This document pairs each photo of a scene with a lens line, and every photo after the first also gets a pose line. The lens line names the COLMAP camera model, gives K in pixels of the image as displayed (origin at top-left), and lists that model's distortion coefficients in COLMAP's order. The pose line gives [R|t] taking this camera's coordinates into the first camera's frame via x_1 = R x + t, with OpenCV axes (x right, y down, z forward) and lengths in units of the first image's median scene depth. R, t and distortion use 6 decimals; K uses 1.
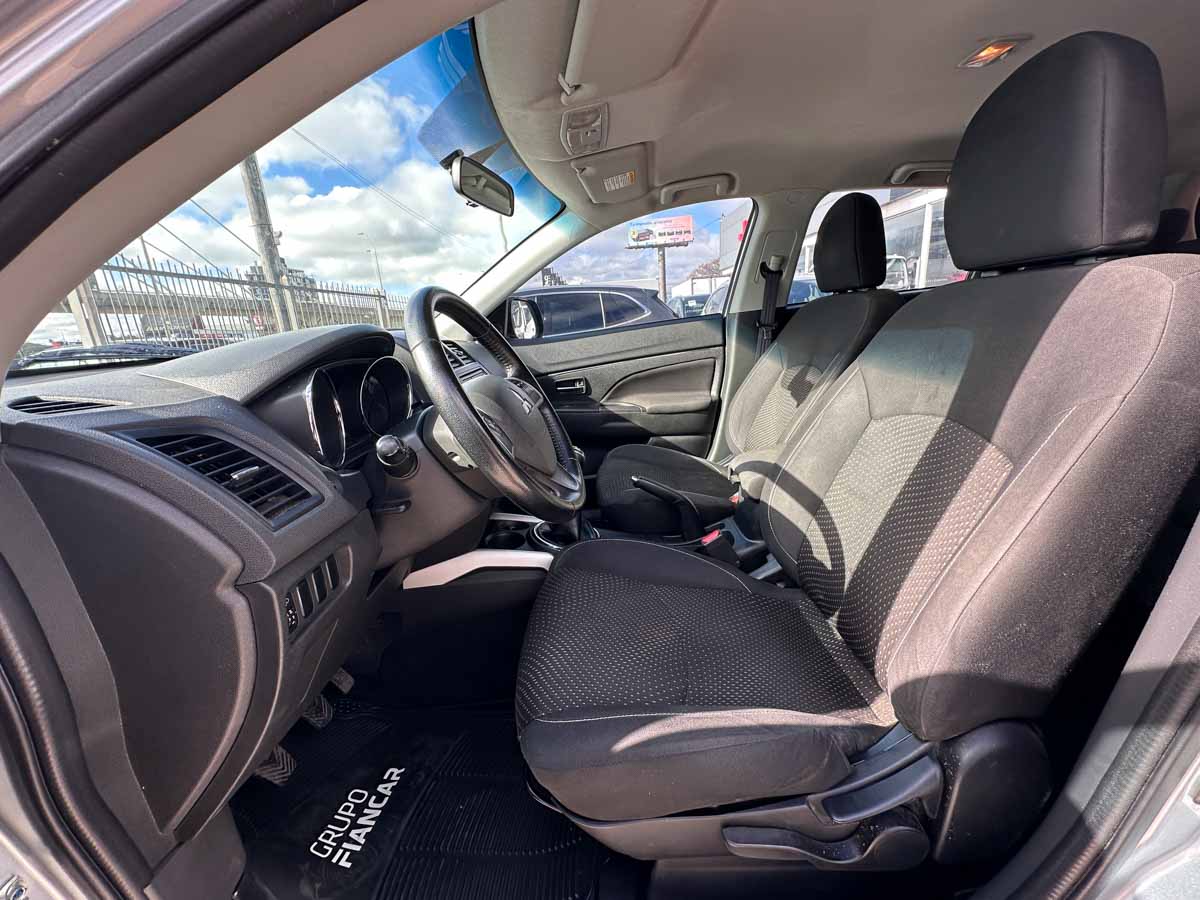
lens RADIAL K [[471.9, 0, 591.6], [0, 471.9, 448.2], [0, 0, 1]] dist [-0.001720, -0.000102]
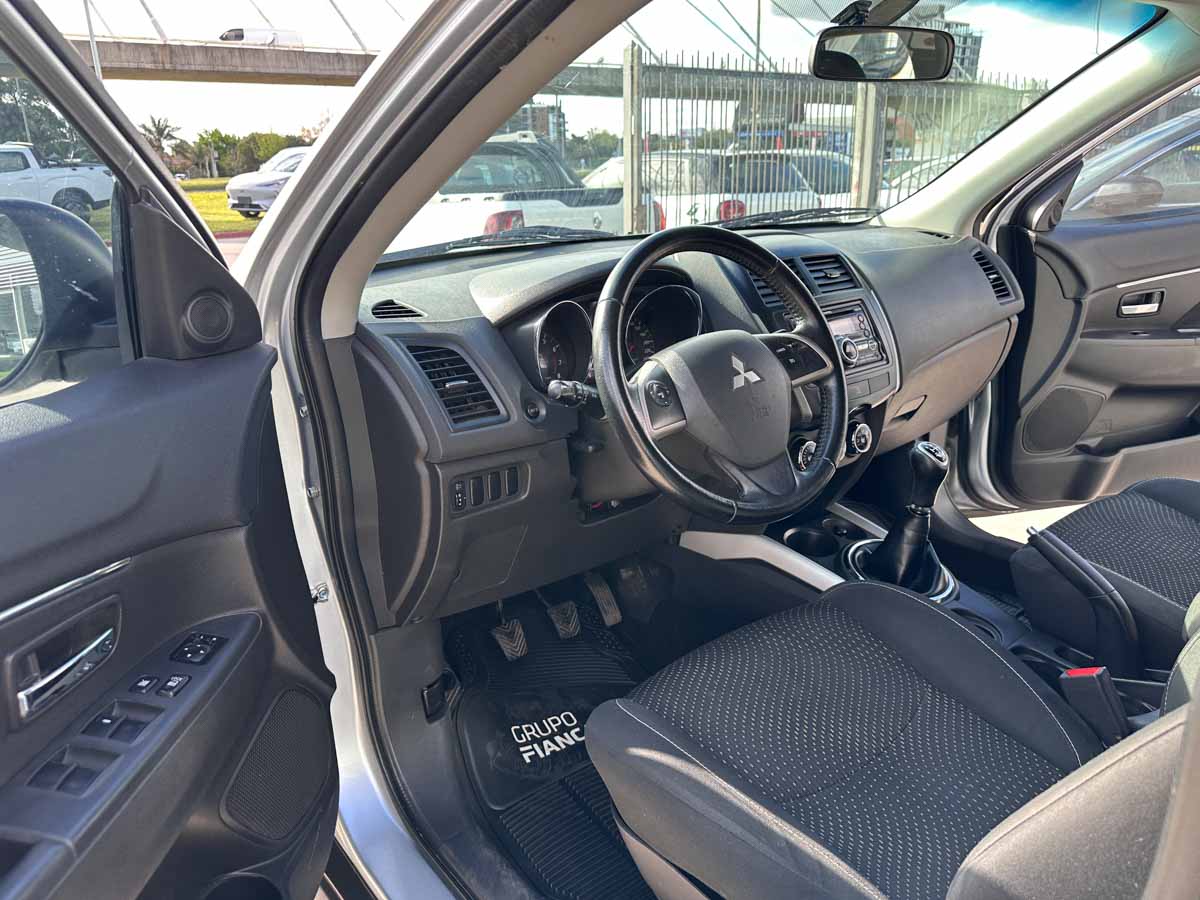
lens RADIAL K [[831.2, 0, 595.2], [0, 831.2, 424.9], [0, 0, 1]] dist [0.040235, -0.003309]
pose [[0.627472, 0.290037, -0.722605, 0.696889], [-0.223269, 0.956085, 0.189876, -0.208482], [0.745942, 0.042194, 0.664673, -0.149475]]
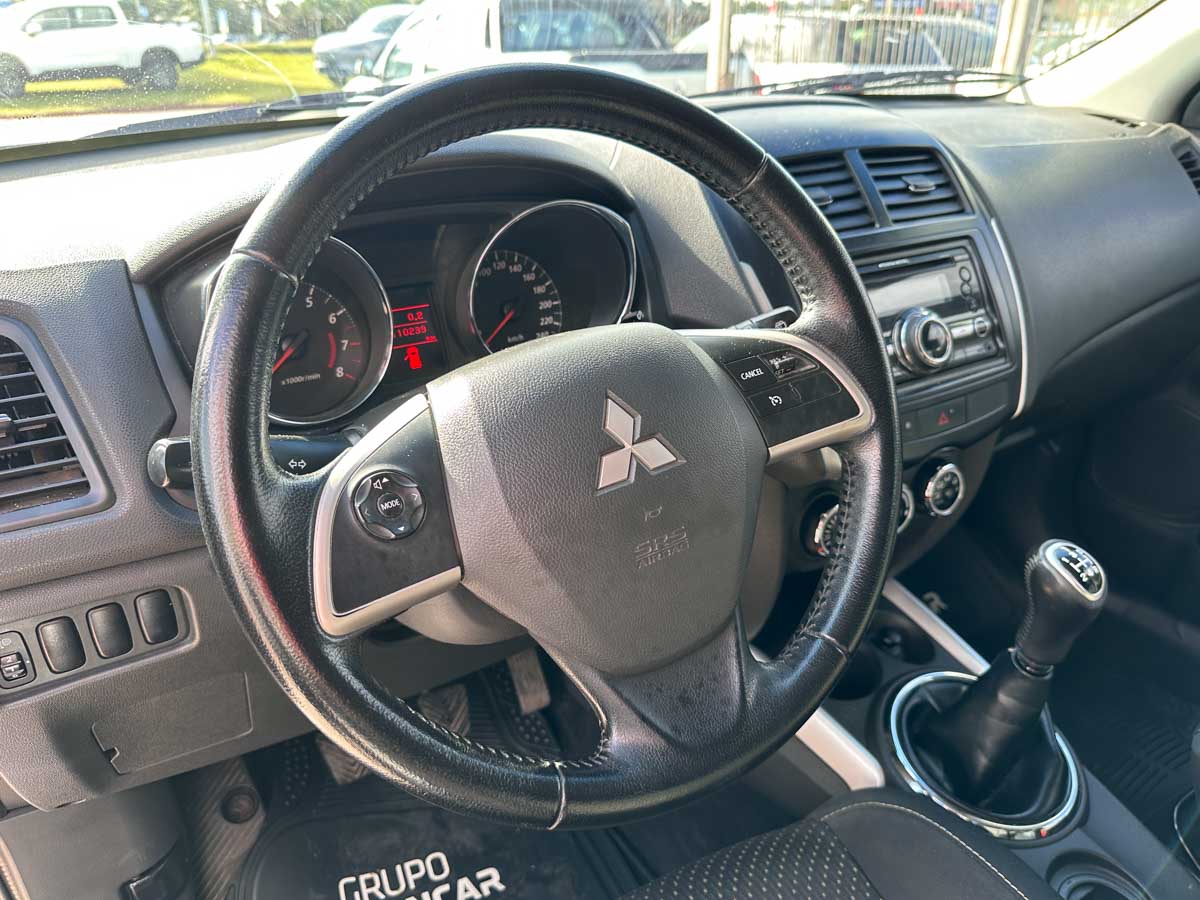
lens RADIAL K [[866.5, 0, 593.7], [0, 866.5, 447.3], [0, 0, 1]] dist [-0.004988, -0.003512]
pose [[0.532438, 0.431694, -0.728114, 0.260897], [-0.252589, 0.902017, 0.350093, -0.275799], [0.807904, -0.002489, 0.589309, 0.550191]]
